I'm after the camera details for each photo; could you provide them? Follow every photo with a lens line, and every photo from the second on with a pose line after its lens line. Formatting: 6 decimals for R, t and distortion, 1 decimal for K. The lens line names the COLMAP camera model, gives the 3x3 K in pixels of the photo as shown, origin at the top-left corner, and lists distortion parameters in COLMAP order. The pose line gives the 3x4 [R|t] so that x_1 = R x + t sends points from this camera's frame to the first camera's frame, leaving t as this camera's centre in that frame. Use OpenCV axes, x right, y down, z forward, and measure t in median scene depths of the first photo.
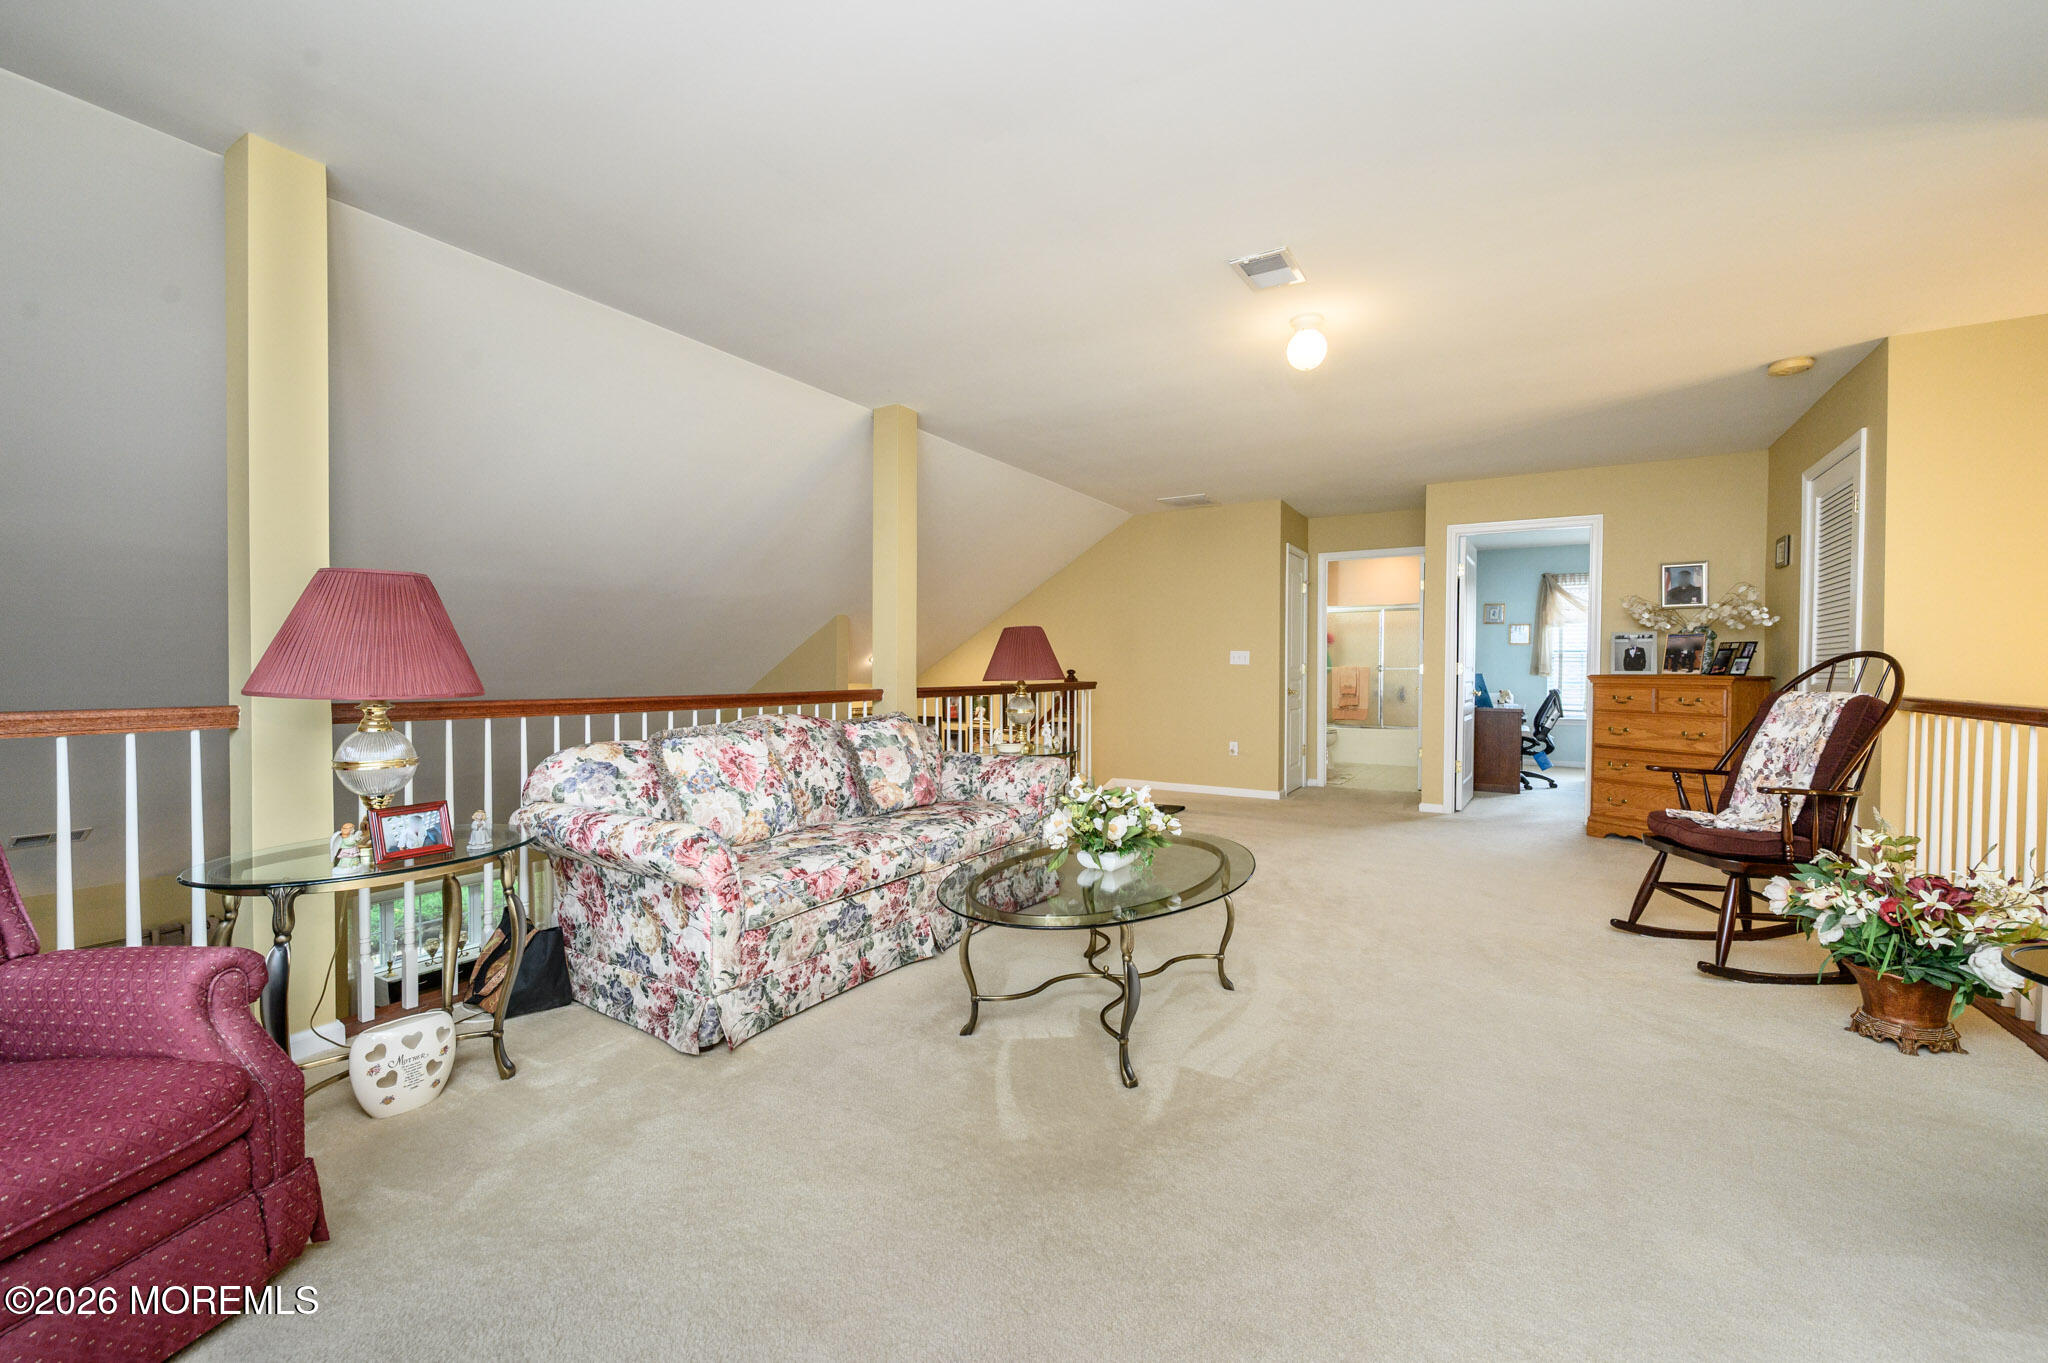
lens RADIAL K [[804.1, 0, 1024.3], [0, 804.1, 681.0], [0, 0, 1]] dist [0.000710, -0.000210]
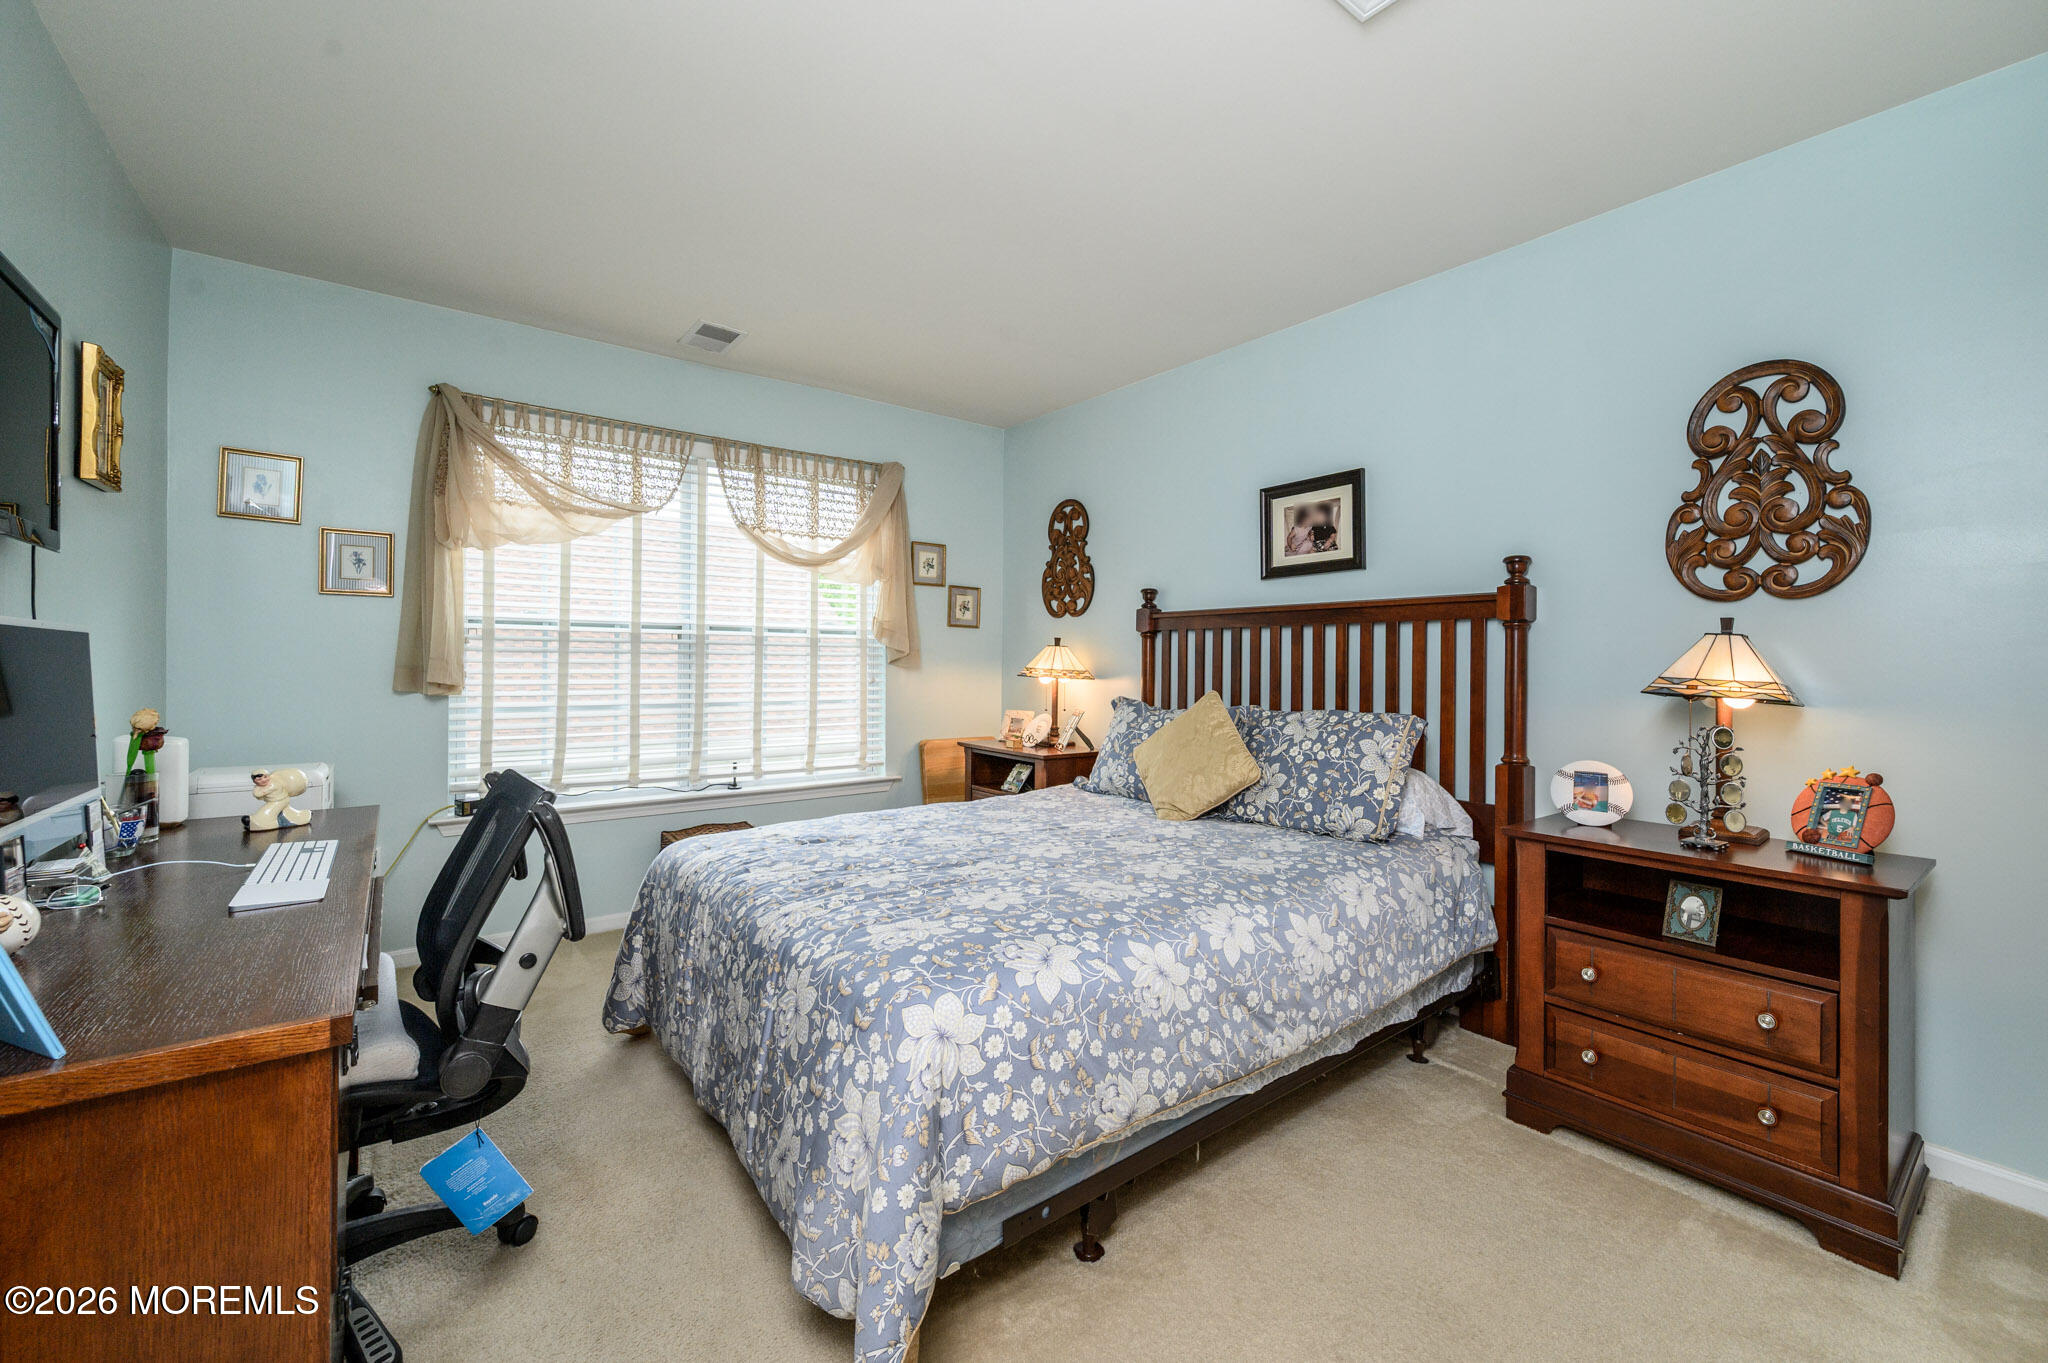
lens RADIAL K [[804.1, 0, 1023.1], [0, 804.1, 672.4], [0, 0, 1]] dist [0.000710, -0.000210]
pose [[0.335846, 0.001748, 0.941915, 0.427659], [0.007164, 0.999965, -0.004410, -0.011492], [-0.941890, 0.008229, 0.335821, 0.682937]]
